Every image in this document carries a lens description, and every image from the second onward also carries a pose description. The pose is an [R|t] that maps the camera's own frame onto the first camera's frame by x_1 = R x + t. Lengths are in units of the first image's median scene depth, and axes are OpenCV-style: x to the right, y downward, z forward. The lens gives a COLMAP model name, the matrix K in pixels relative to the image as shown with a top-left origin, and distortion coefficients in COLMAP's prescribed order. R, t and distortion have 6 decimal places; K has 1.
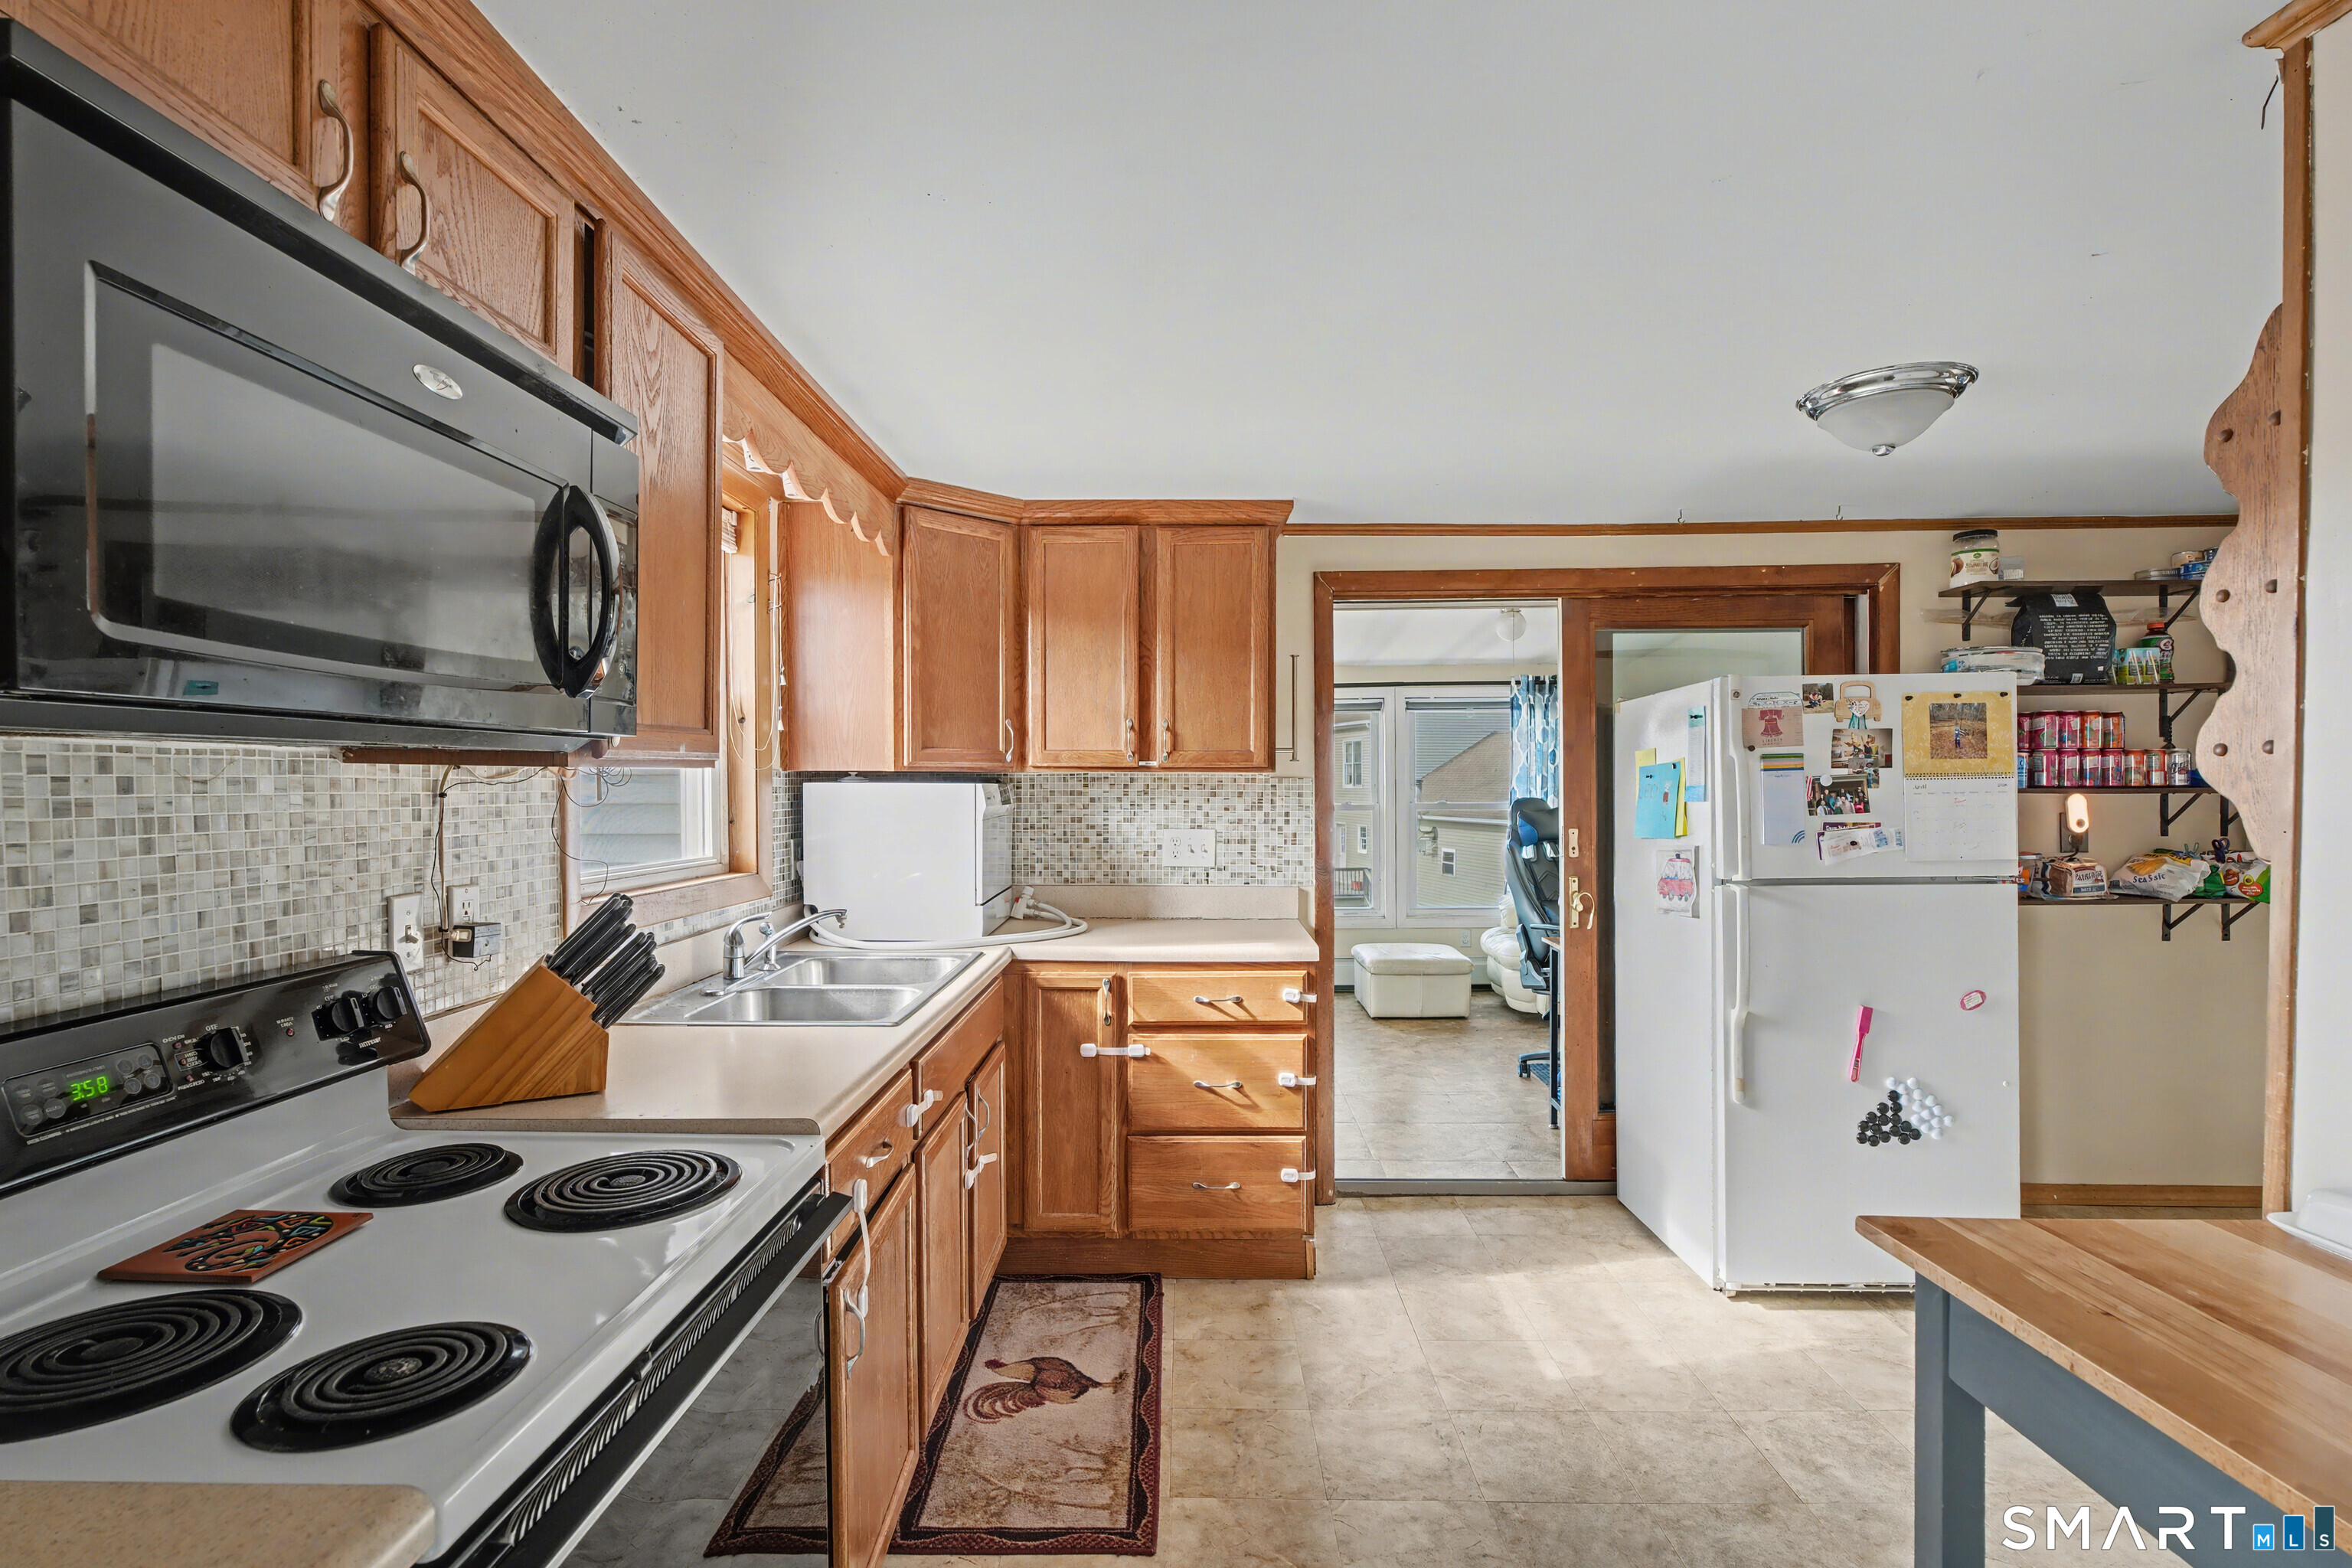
lens RADIAL K [[1106.9, 0, 1174.9], [0, 1106.9, 804.6], [0, 0, 1]] dist [-0.005751, 0.001753]
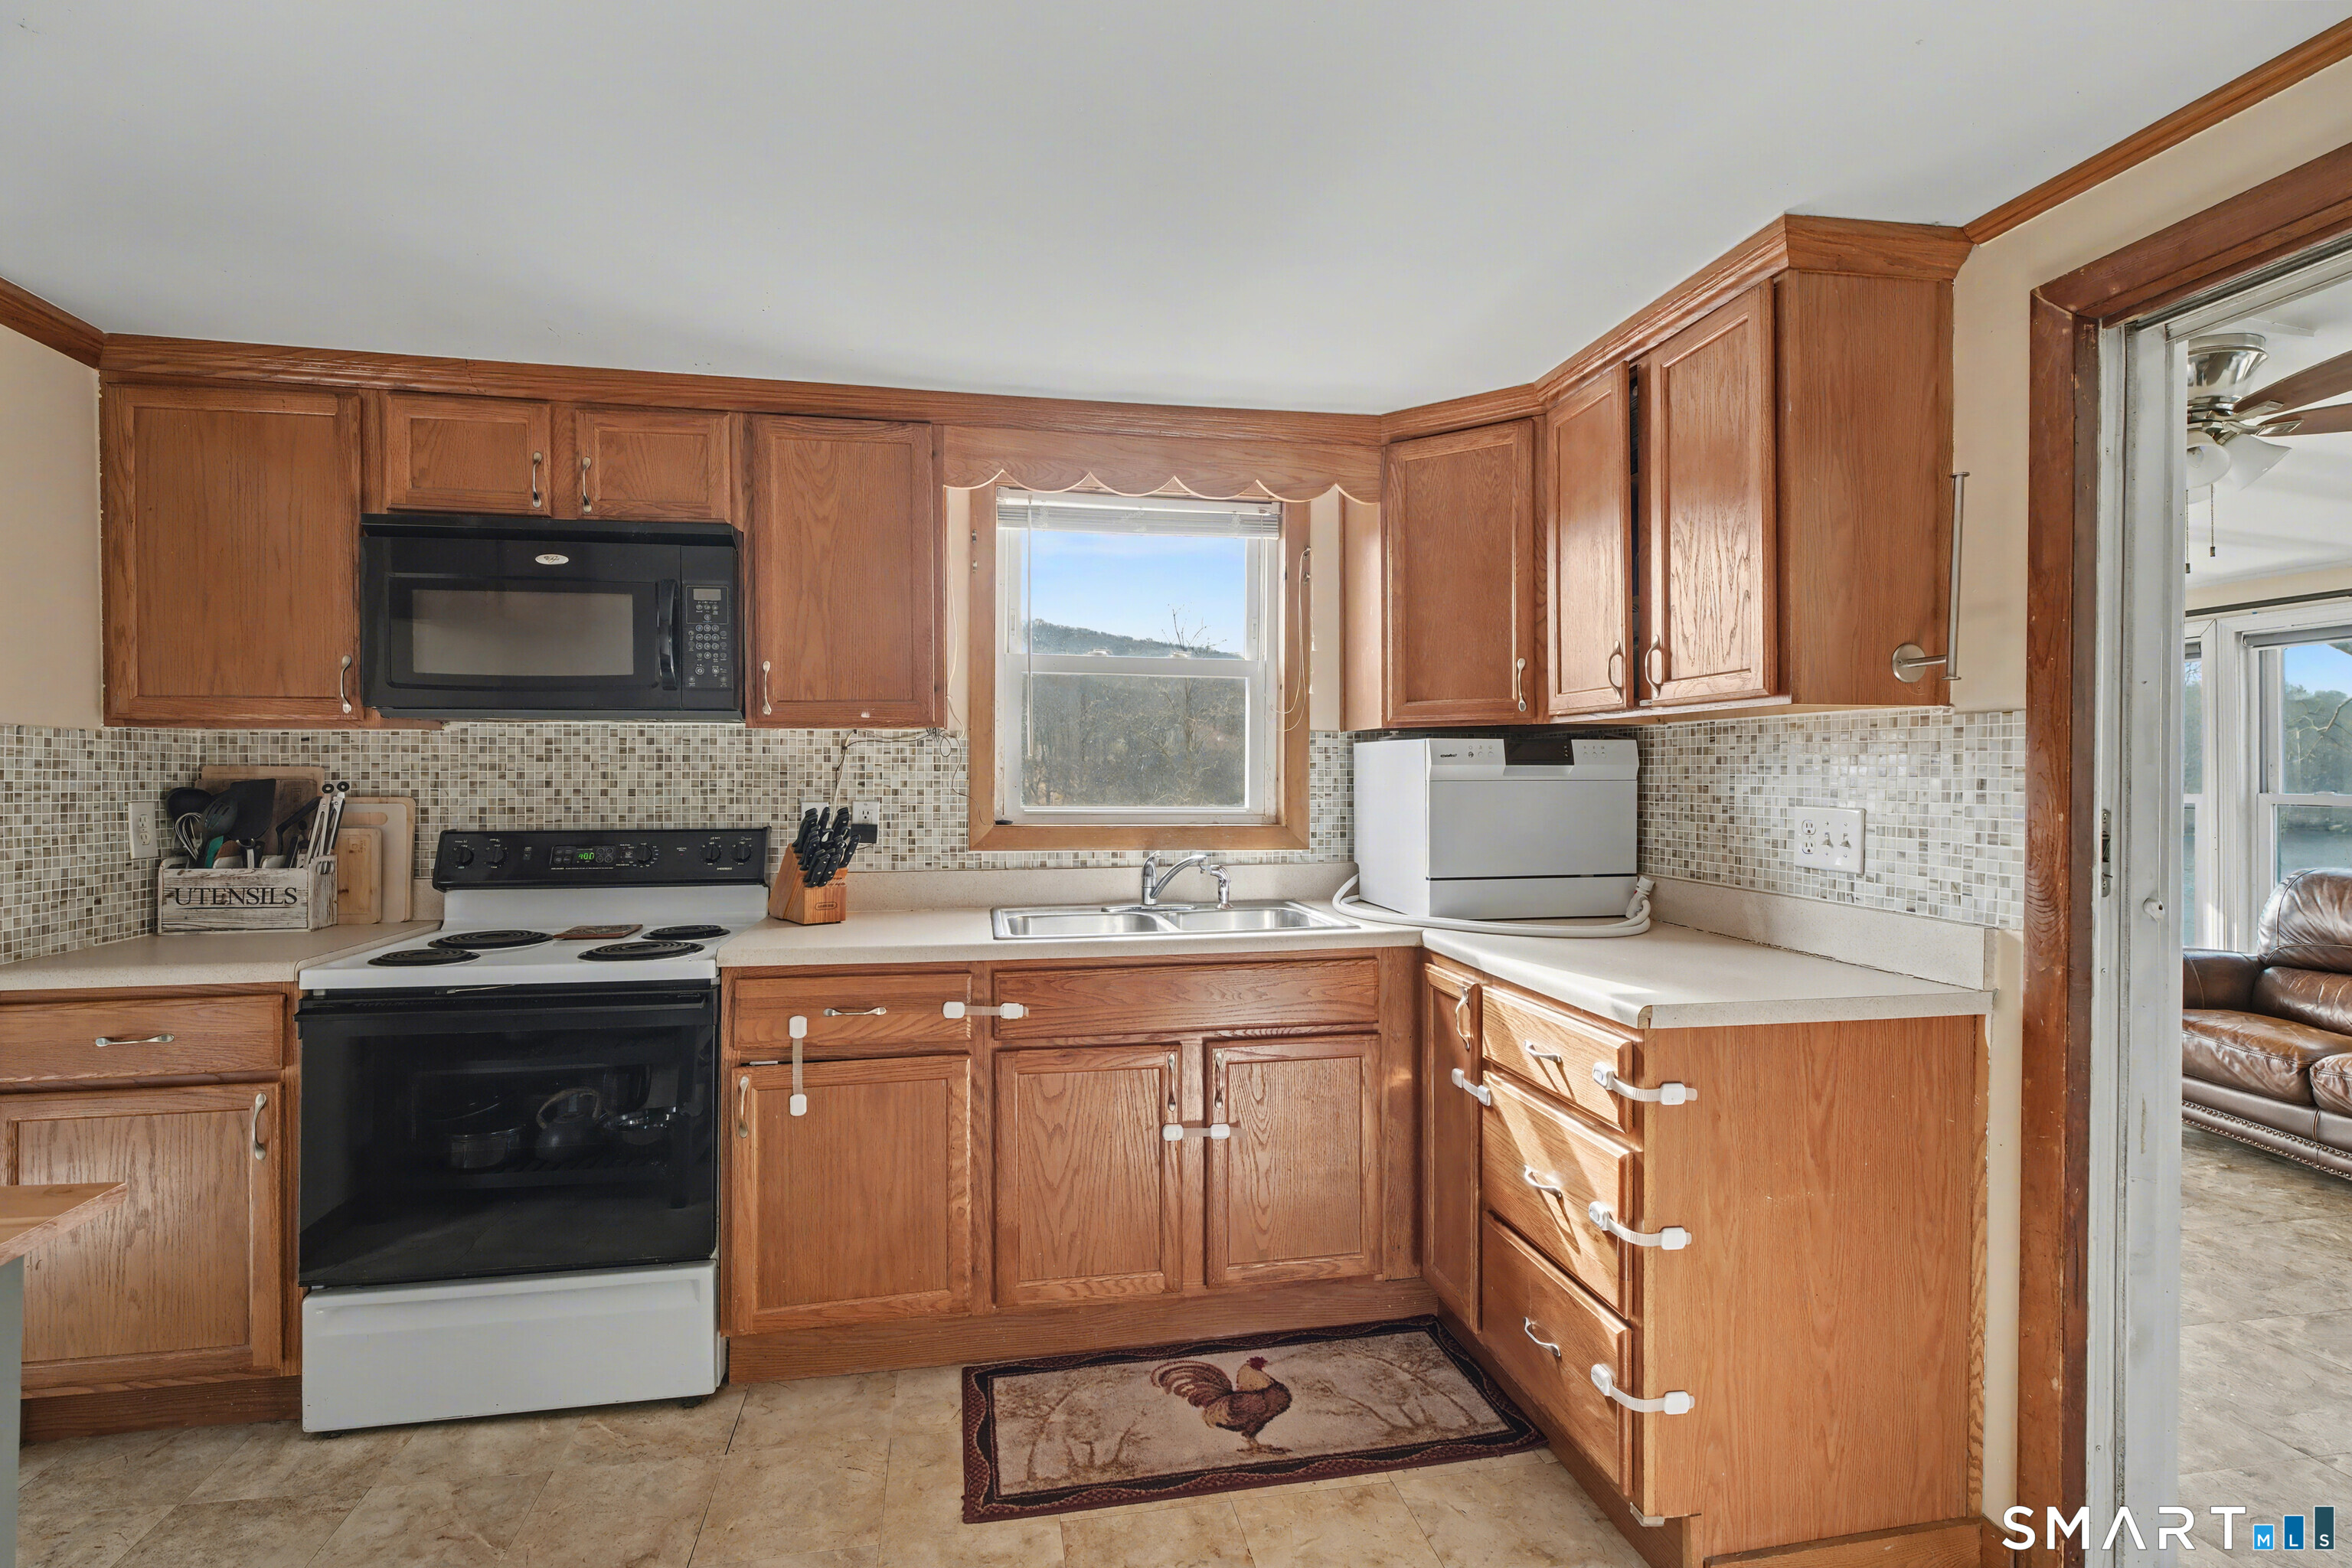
lens RADIAL K [[1106.9, 0, 1167.2], [0, 1106.9, 760.8], [0, 0, 1]] dist [-0.005751, 0.001753]
pose [[0.188196, -0.013302, -0.982041, 0.744922], [-0.019646, 0.999657, -0.017306, 0.020378], [0.981935, 0.022550, 0.187870, 0.749099]]
